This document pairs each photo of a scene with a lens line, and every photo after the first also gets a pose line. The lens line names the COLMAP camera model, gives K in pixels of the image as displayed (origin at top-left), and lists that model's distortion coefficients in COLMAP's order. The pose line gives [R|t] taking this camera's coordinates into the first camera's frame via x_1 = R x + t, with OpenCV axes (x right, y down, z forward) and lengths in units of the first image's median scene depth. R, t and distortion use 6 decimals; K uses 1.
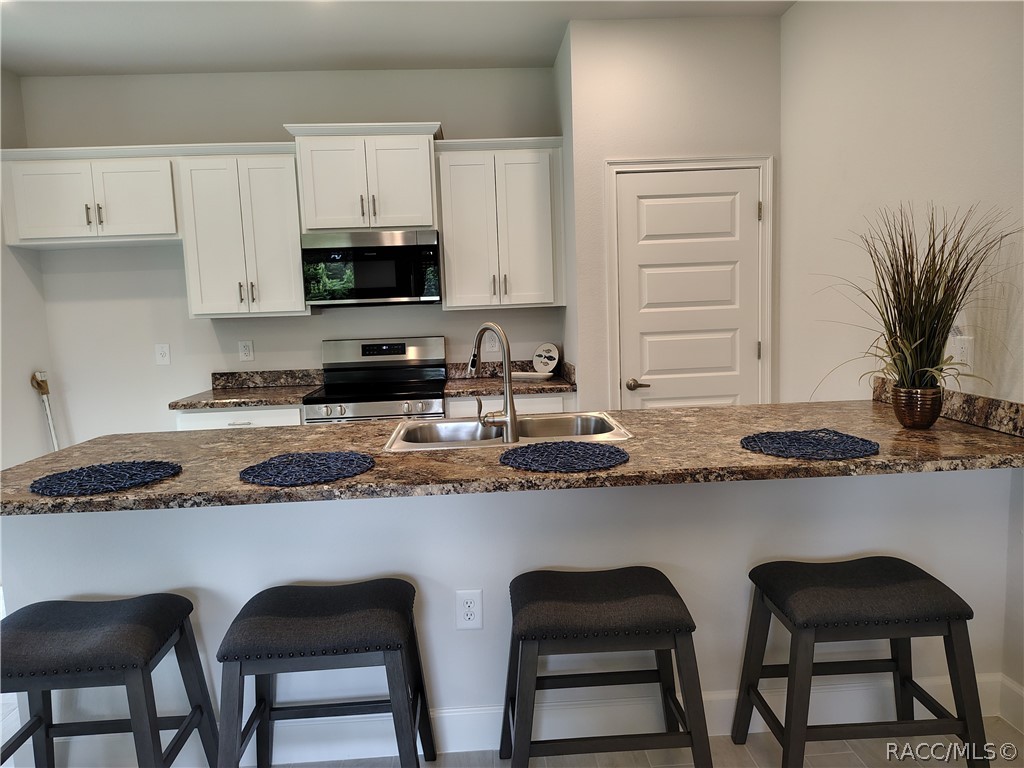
lens RADIAL K [[706.9, 0, 512.0], [0, 706.9, 384.0], [0, 0, 1]] dist [0.036566, -0.002862]
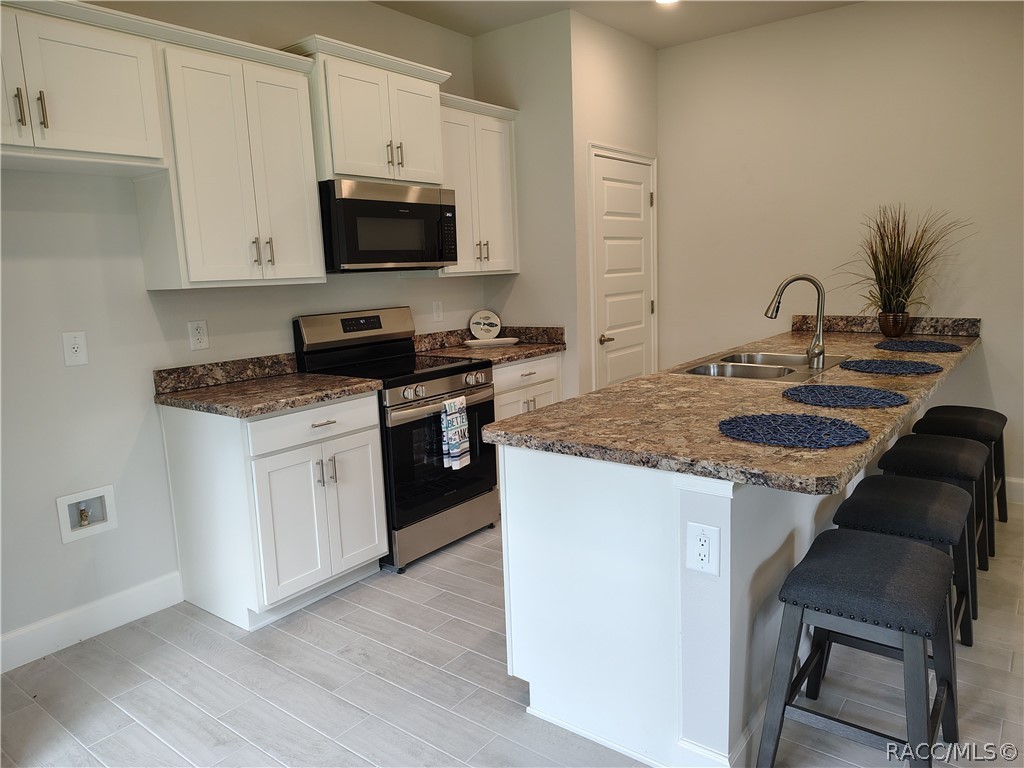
lens RADIAL K [[706.9, 0, 512.0], [0, 706.9, 384.0], [0, 0, 1]] dist [0.036566, -0.002862]
pose [[0.656358, -0.111804, 0.746120, -0.780381], [0.097296, 0.993244, 0.063244, -0.014204], [-0.748150, 0.031083, 0.662801, 0.327496]]
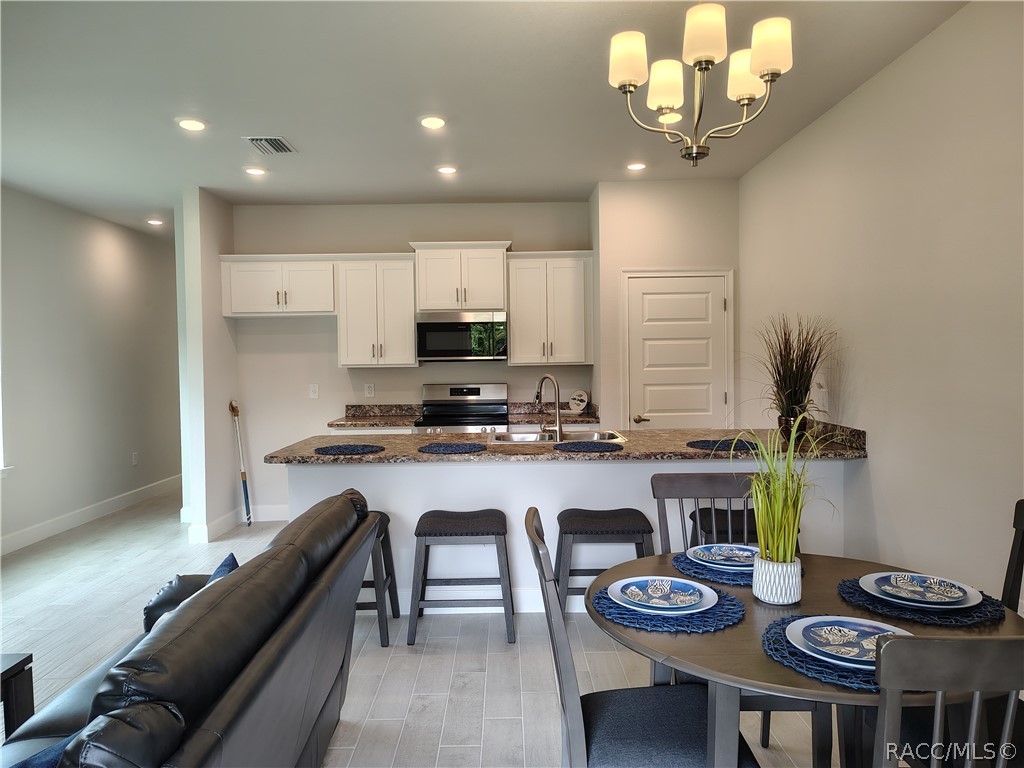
lens RADIAL K [[706.9, 0, 512.0], [0, 706.9, 384.0], [0, 0, 1]] dist [0.036566, -0.002862]
pose [[0.998701, 0.024560, -0.044645, -0.025069], [-0.027839, 0.996841, -0.074382, 0.043307], [0.042677, 0.075529, 0.996230, -0.460775]]
